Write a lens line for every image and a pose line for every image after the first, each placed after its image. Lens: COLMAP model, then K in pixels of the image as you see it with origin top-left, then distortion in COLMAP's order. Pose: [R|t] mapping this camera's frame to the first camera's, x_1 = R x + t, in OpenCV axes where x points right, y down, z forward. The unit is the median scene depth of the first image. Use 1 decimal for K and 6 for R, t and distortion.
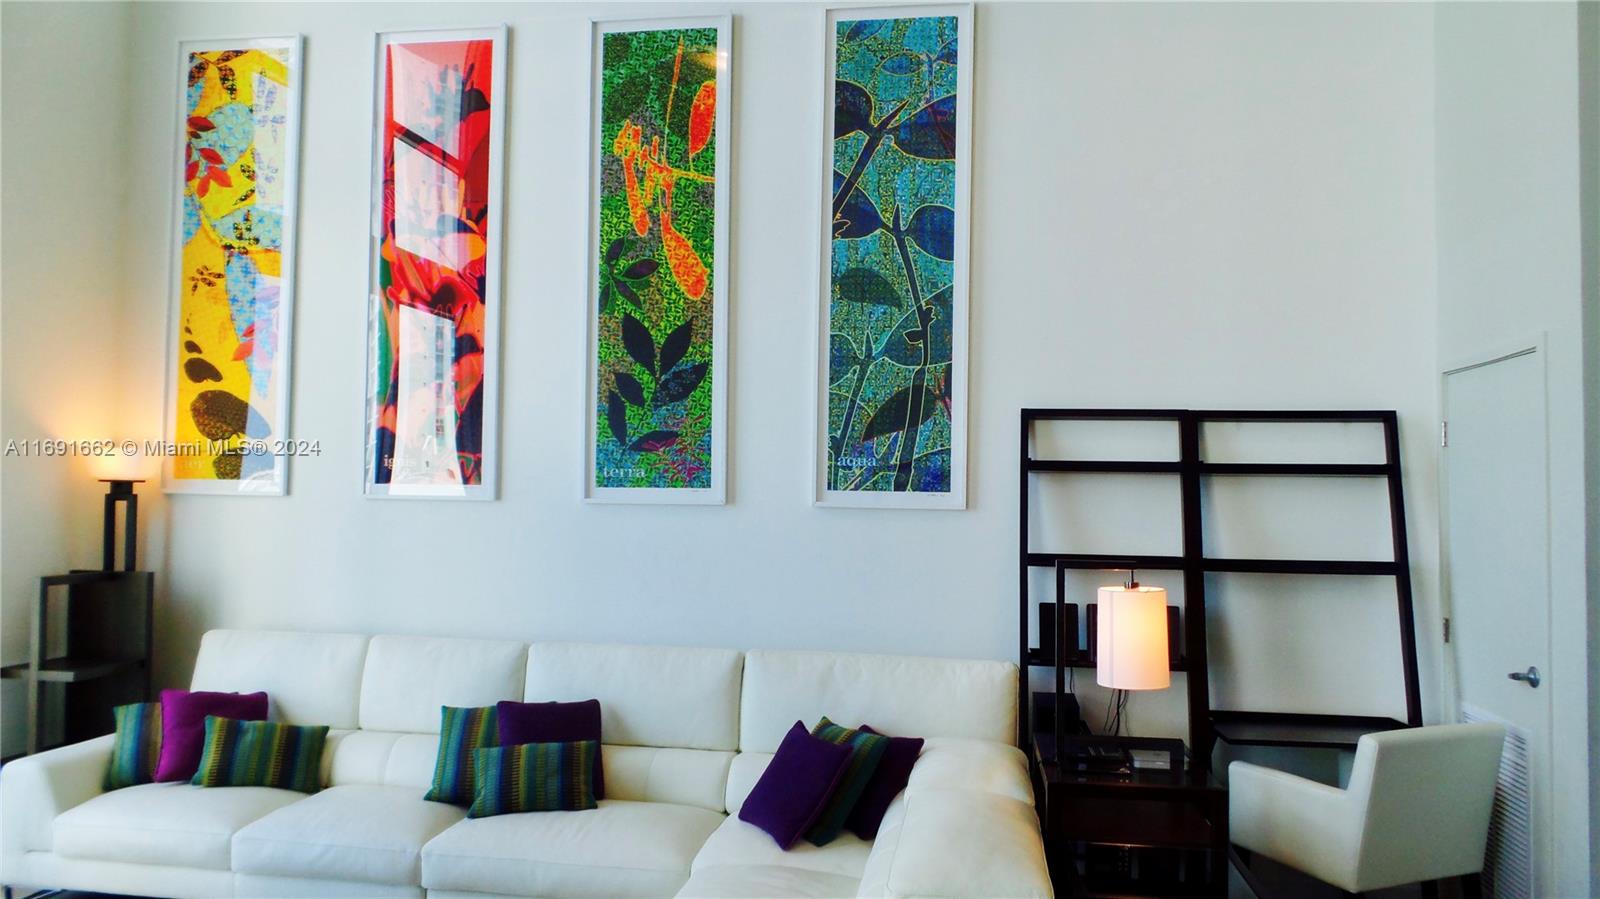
lens RADIAL K [[1108.7, 0, 807.0], [0, 1108.7, 462.8], [0, 0, 1]] dist [-0.015413, 0.020856]
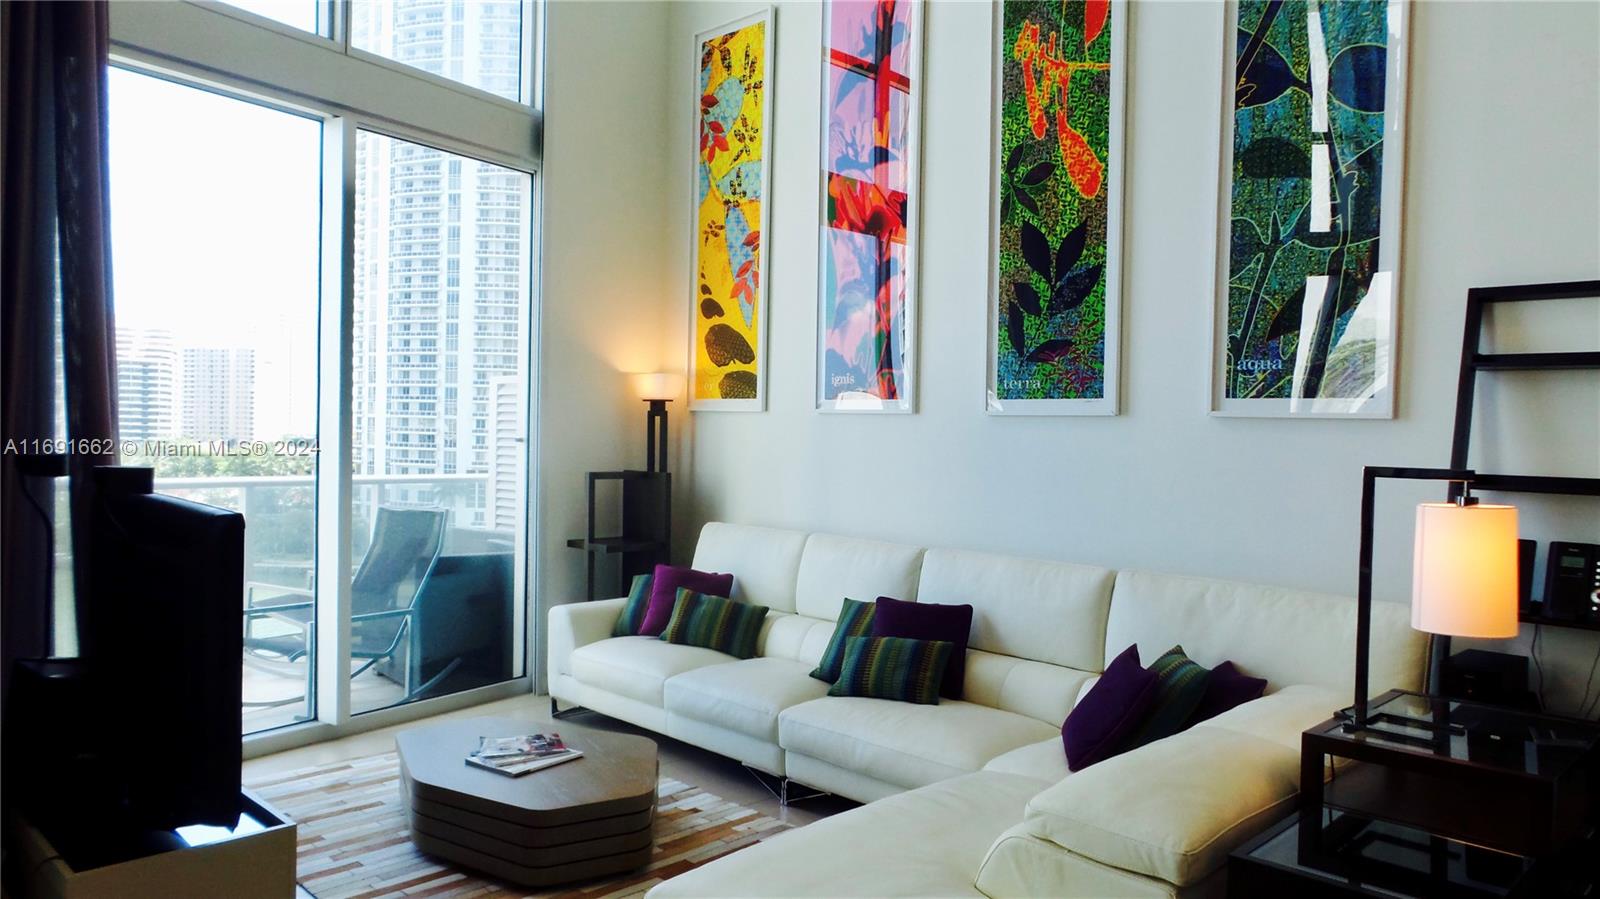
lens RADIAL K [[1108.7, 0, 785.3], [0, 1108.7, 459.2], [0, 0, 1]] dist [-0.015413, 0.020856]
pose [[0.802885, 0.018248, -0.595854, 0.261661], [0.009936, 0.998983, 0.043983, 0.030837], [0.596051, -0.041233, 0.801887, 0.082316]]
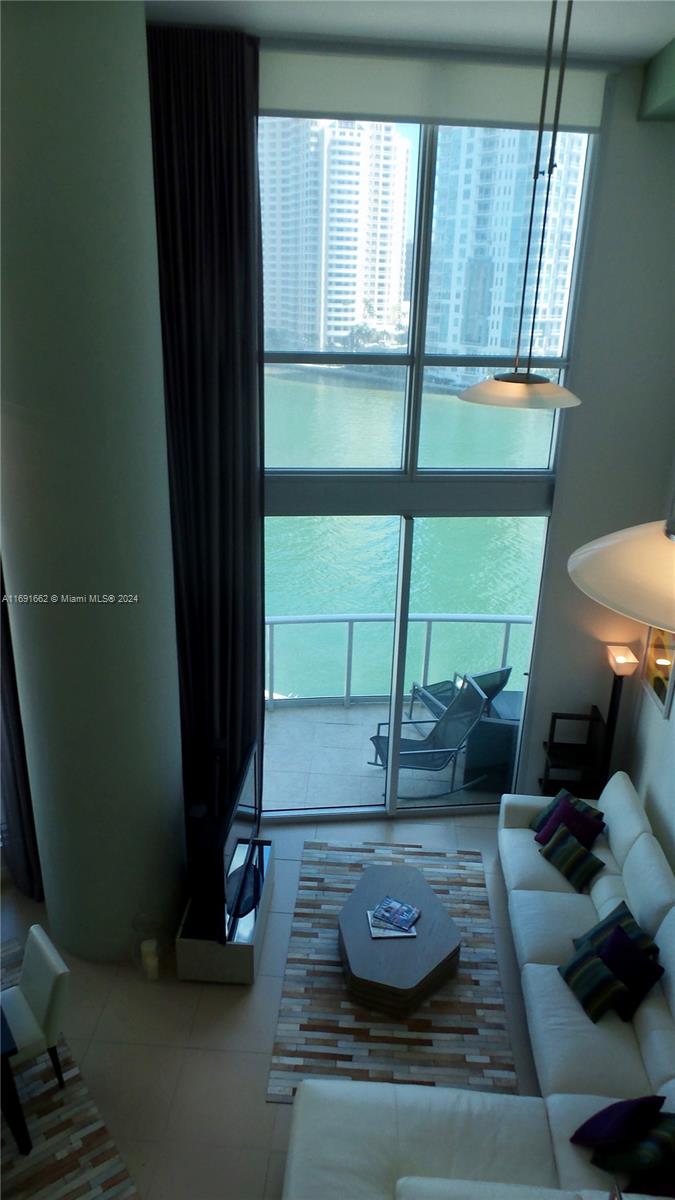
lens RADIAL K [[831.5, 0, 333.4], [0, 831.5, 600.4], [0, 0, 1]] dist [-0.015413, 0.020856]
pose [[0.098207, 0.356067, -0.929286, 0.600221], [-0.000078, 0.933802, 0.357789, -0.618297], [0.995166, -0.035065, 0.091734, 0.435435]]
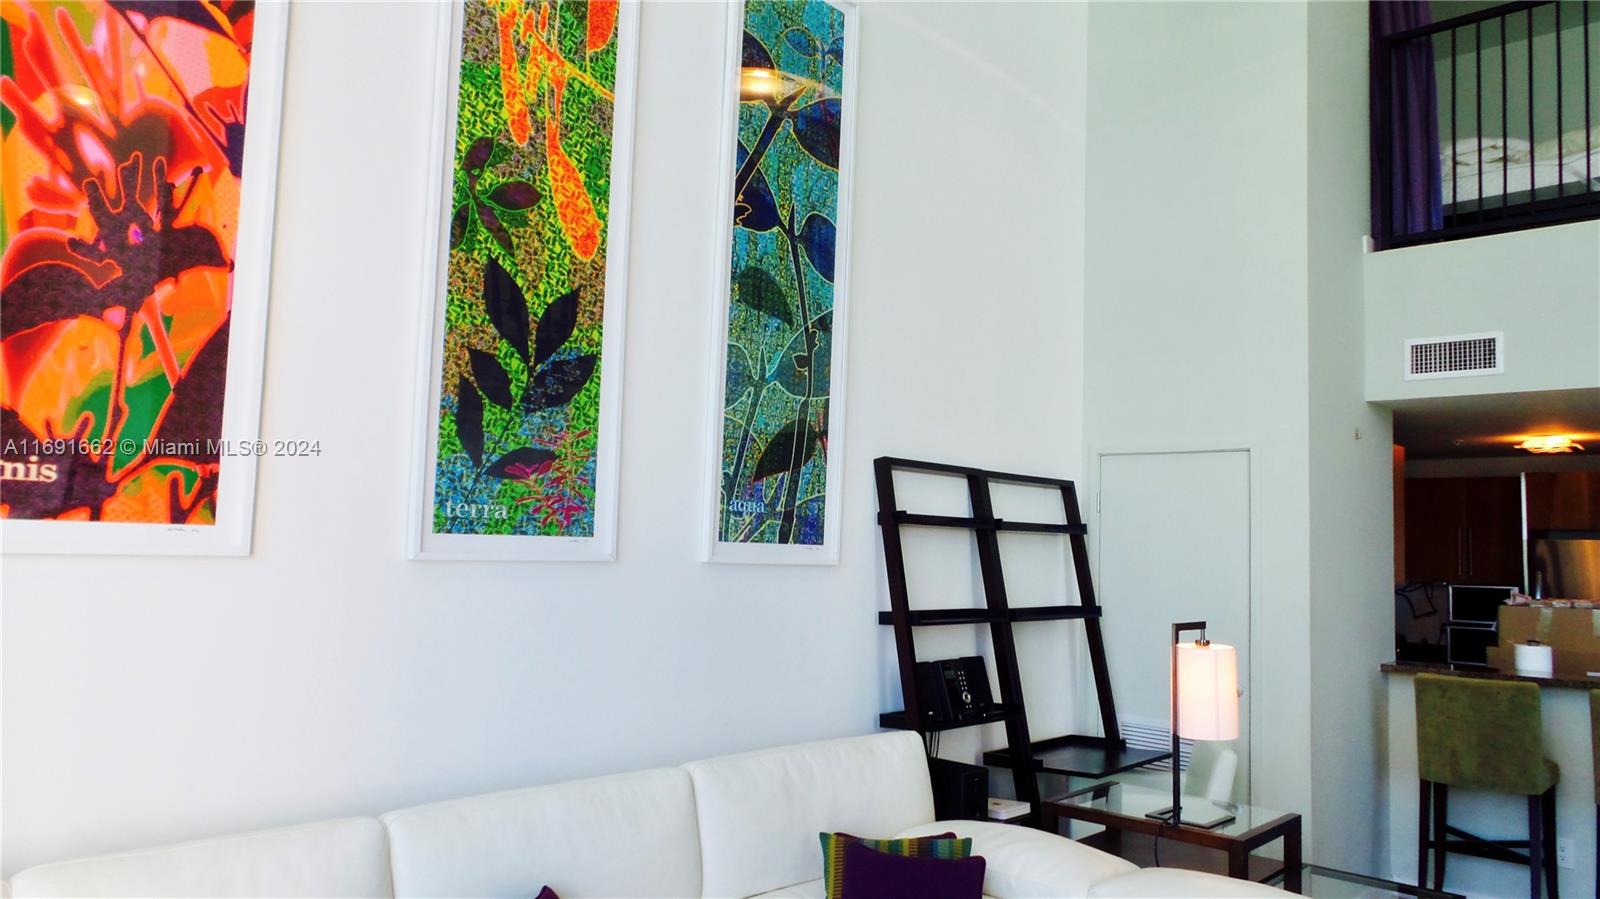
lens RADIAL K [[1108.7, 0, 791.2], [0, 1108.7, 457.0], [0, 0, 1]] dist [-0.015413, 0.020856]
pose [[0.562760, 0.065420, 0.824028, -0.596594], [-0.051896, 0.997693, -0.043766, -0.003146], [-0.824990, -0.018134, 0.564857, 0.515666]]
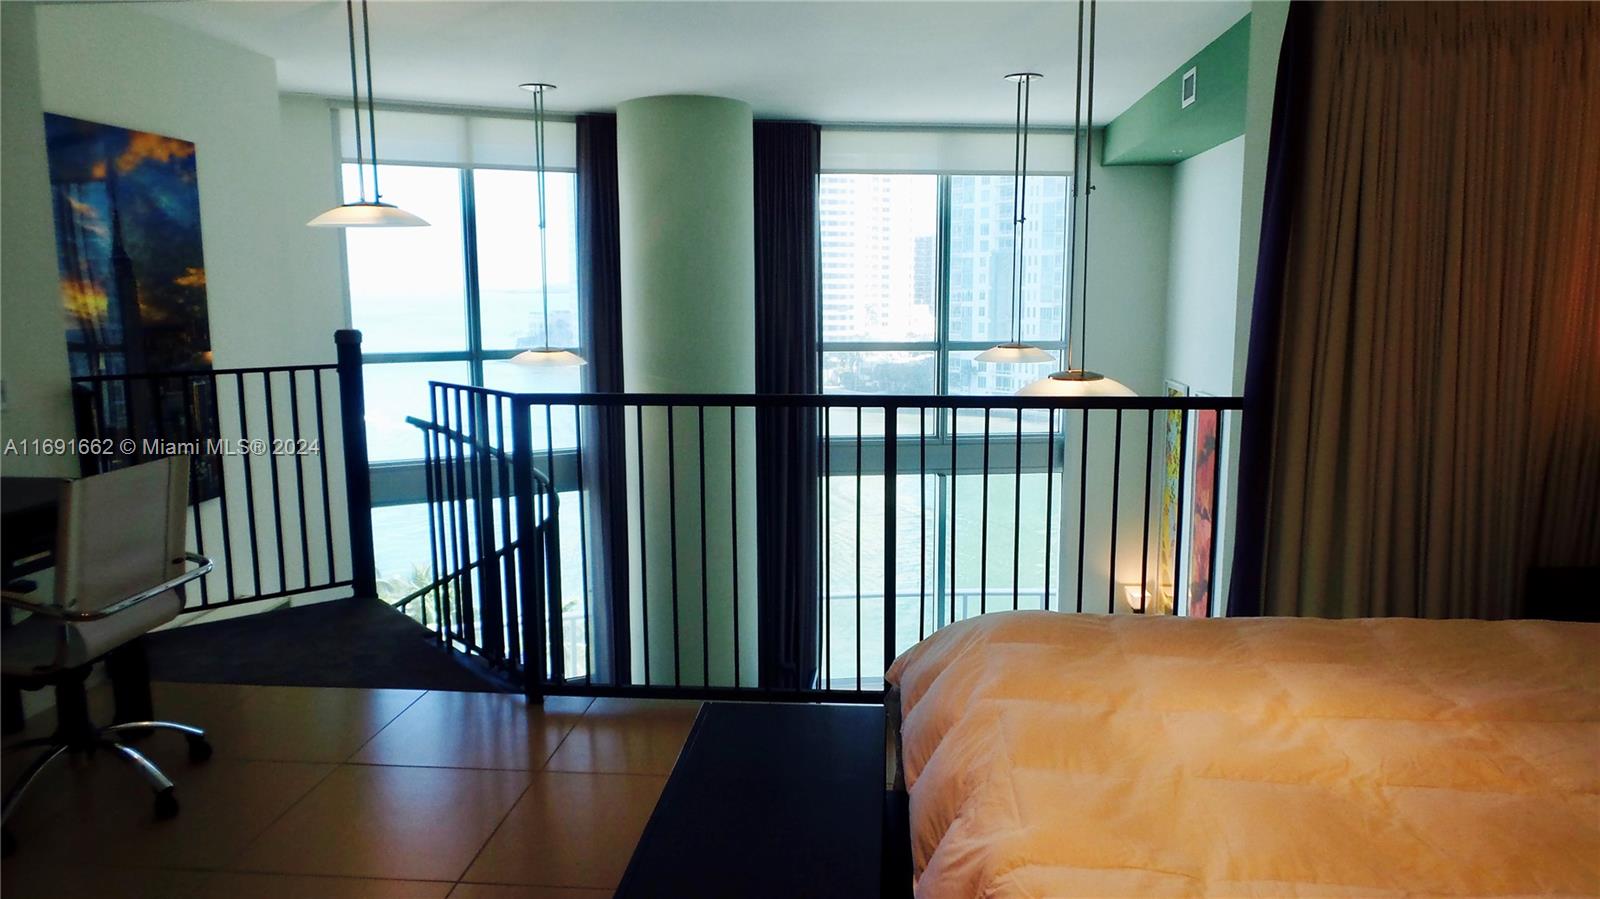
lens RADIAL K [[1108.7, 0, 809.9], [0, 1108.7, 444.7], [0, 0, 1]] dist [-0.015413, 0.020856]
pose [[0.085107, 0.139151, -0.986607, 1.382644], [0.028549, 0.989453, 0.142015, -0.612071], [0.995963, -0.040253, 0.080237, 0.276042]]
